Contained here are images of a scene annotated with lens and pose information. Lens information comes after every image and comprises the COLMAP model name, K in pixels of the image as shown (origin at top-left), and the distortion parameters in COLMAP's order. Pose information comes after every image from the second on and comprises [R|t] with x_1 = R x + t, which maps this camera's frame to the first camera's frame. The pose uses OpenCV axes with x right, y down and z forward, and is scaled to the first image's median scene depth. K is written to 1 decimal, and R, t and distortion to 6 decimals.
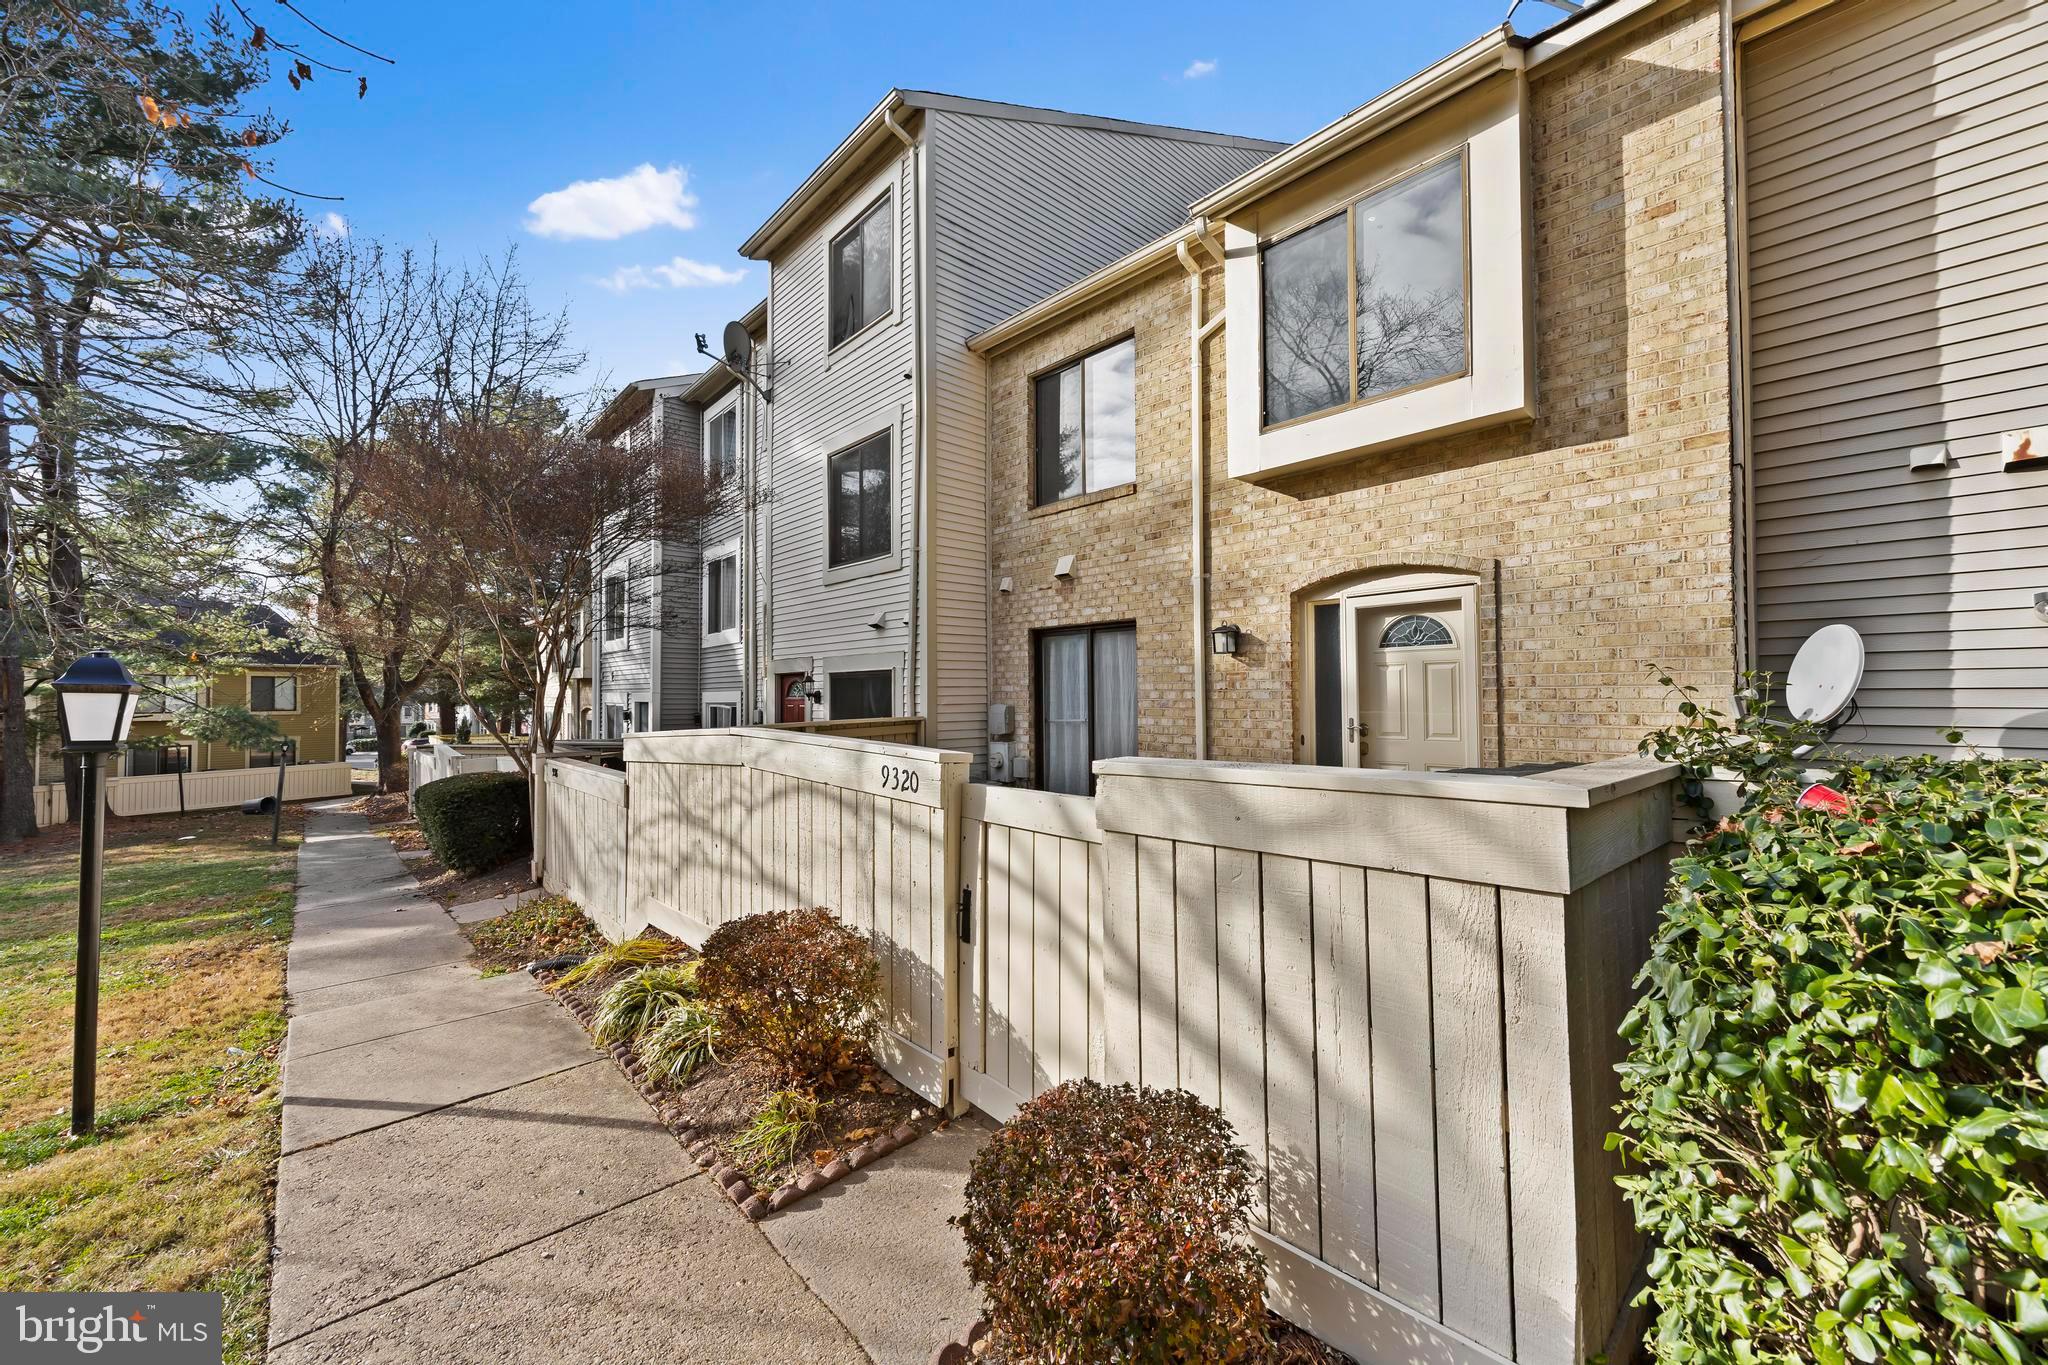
lens RADIAL K [[775.4, 0, 1030.7], [0, 775.4, 679.3], [0, 0, 1]] dist [0.000801, -0.000126]
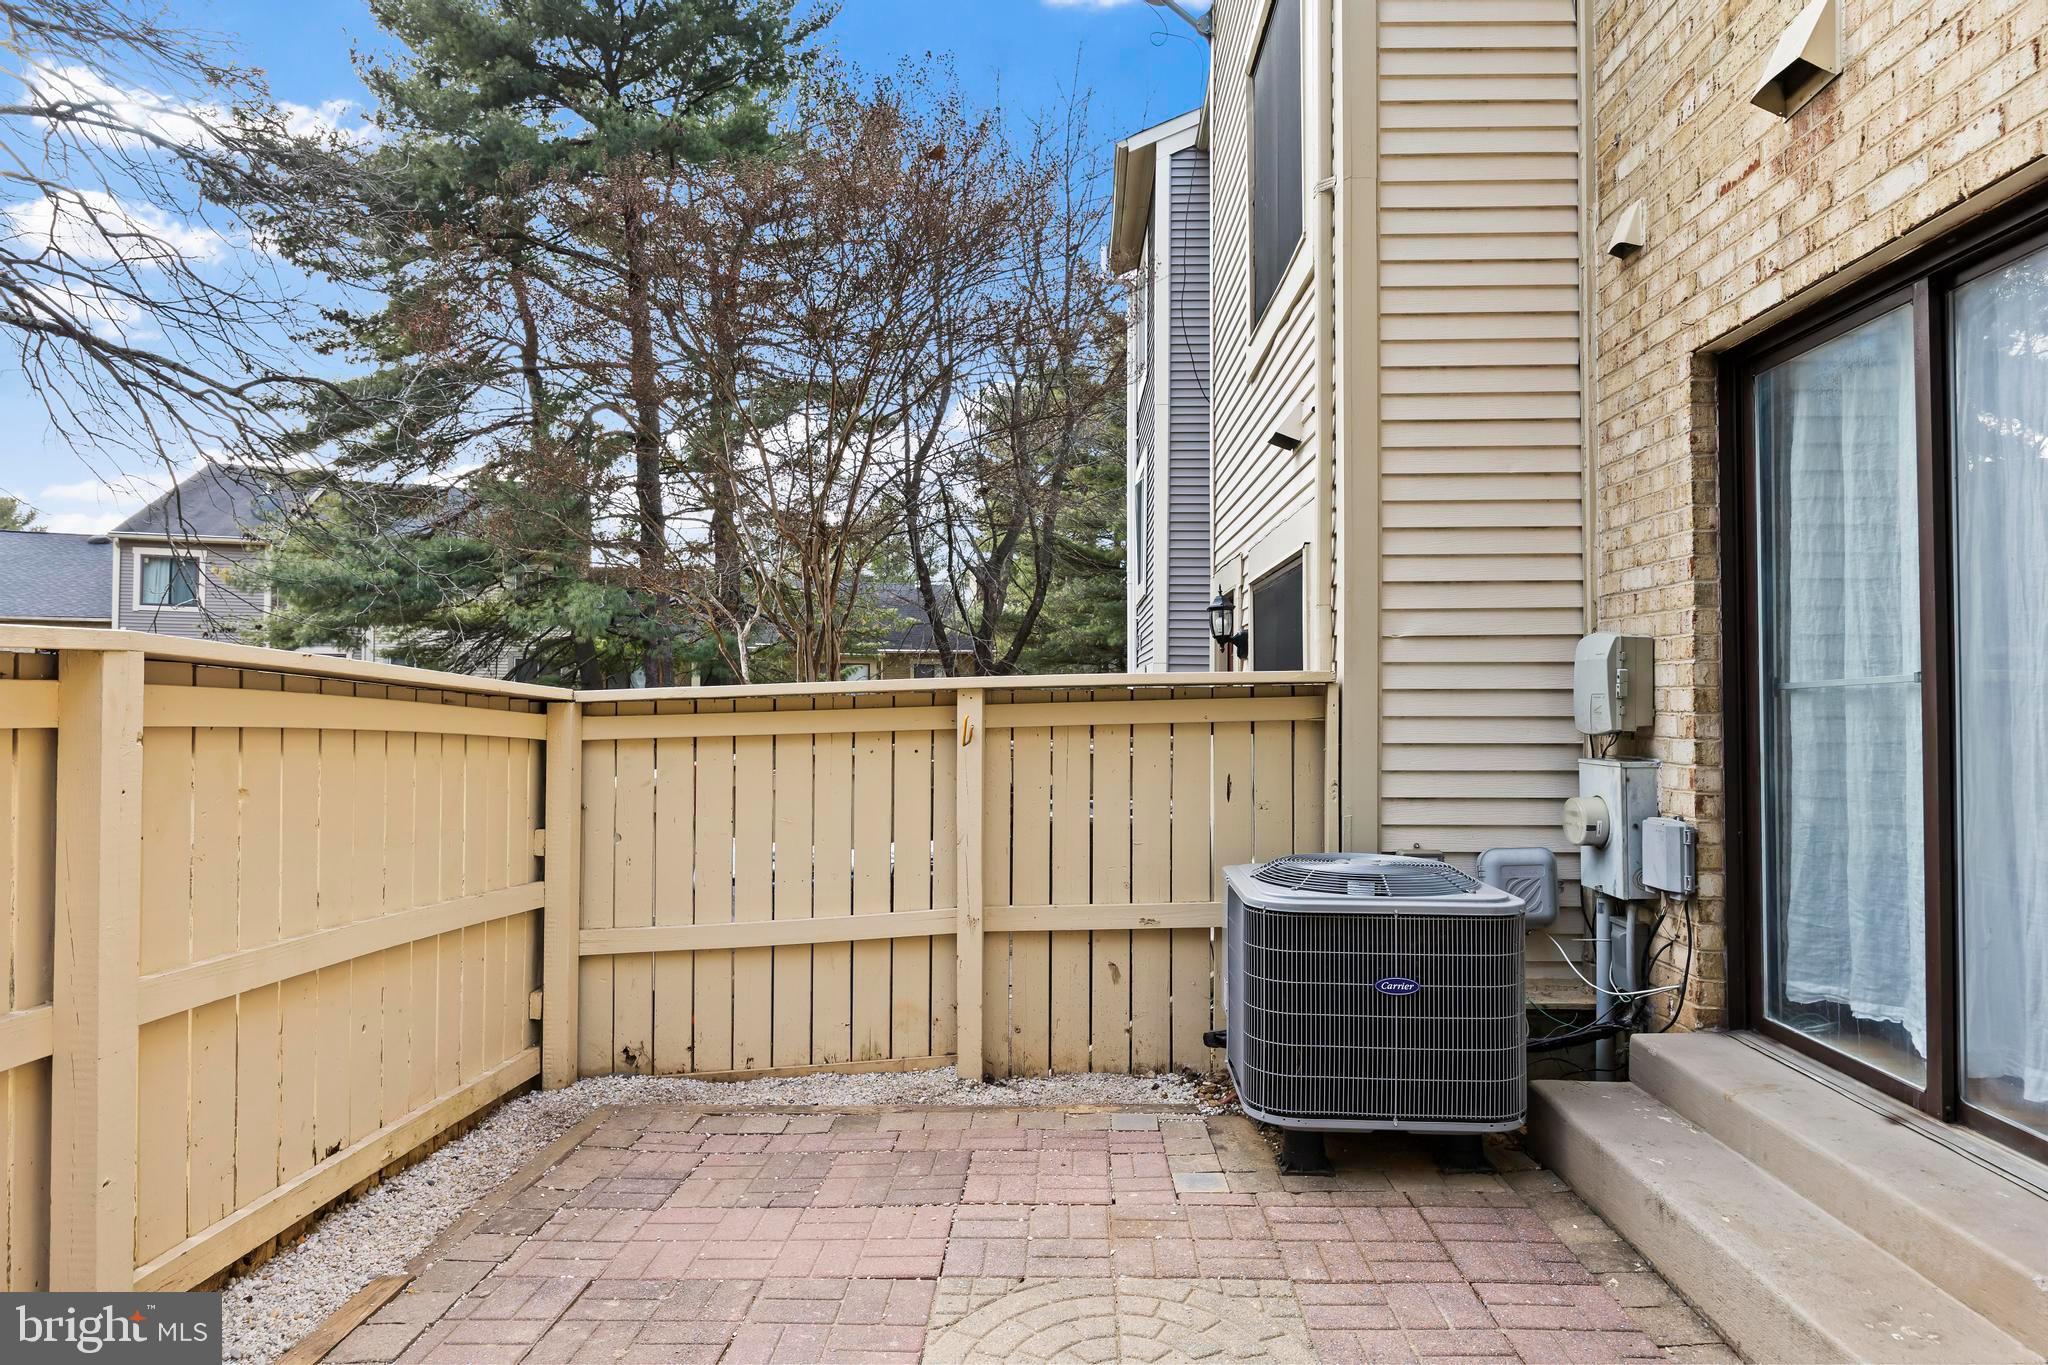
lens RADIAL K [[1184.5, 0, 1024.0], [0, 1184.5, 682.5], [0, 0, 1]] dist [-0.002806, -0.001247]
pose [[0.704963, -0.008464, -0.709194, 0.167505], [0.012999, 0.999915, 0.000988, 0.064017], [0.709125, -0.009915, 0.705013, 0.700760]]
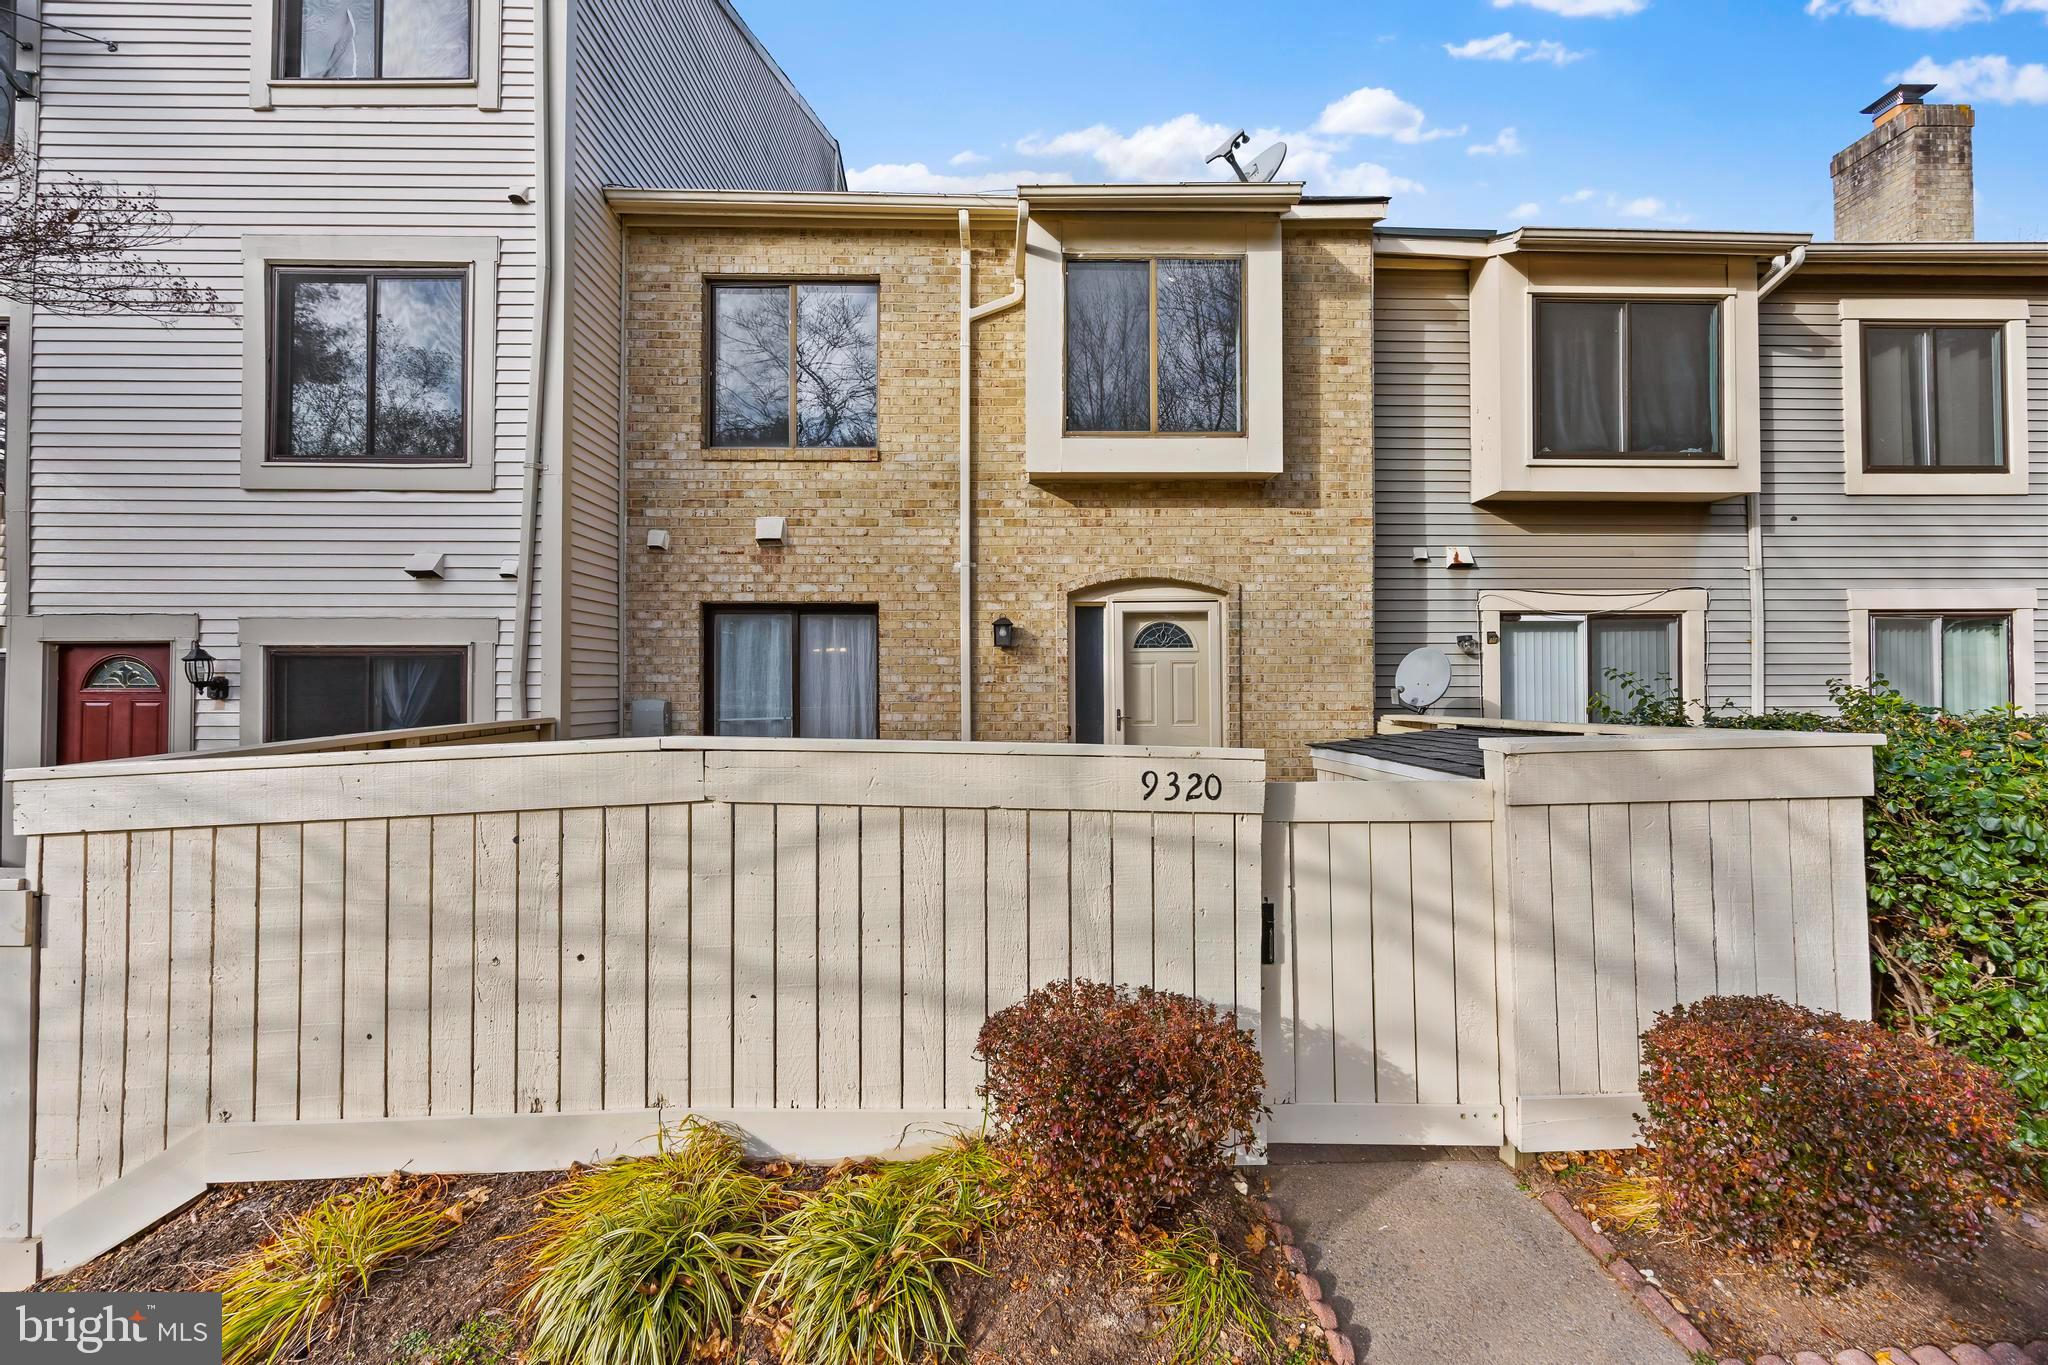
lens RADIAL K [[775.4, 0, 1030.7], [0, 775.4, 679.3], [0, 0, 1]] dist [0.000801, -0.000126]
pose [[0.668163, 0.016169, 0.743839, -0.467314], [-0.018025, 0.999822, -0.005542, 0.013929], [-0.743796, -0.009705, 0.668336, 0.313181]]
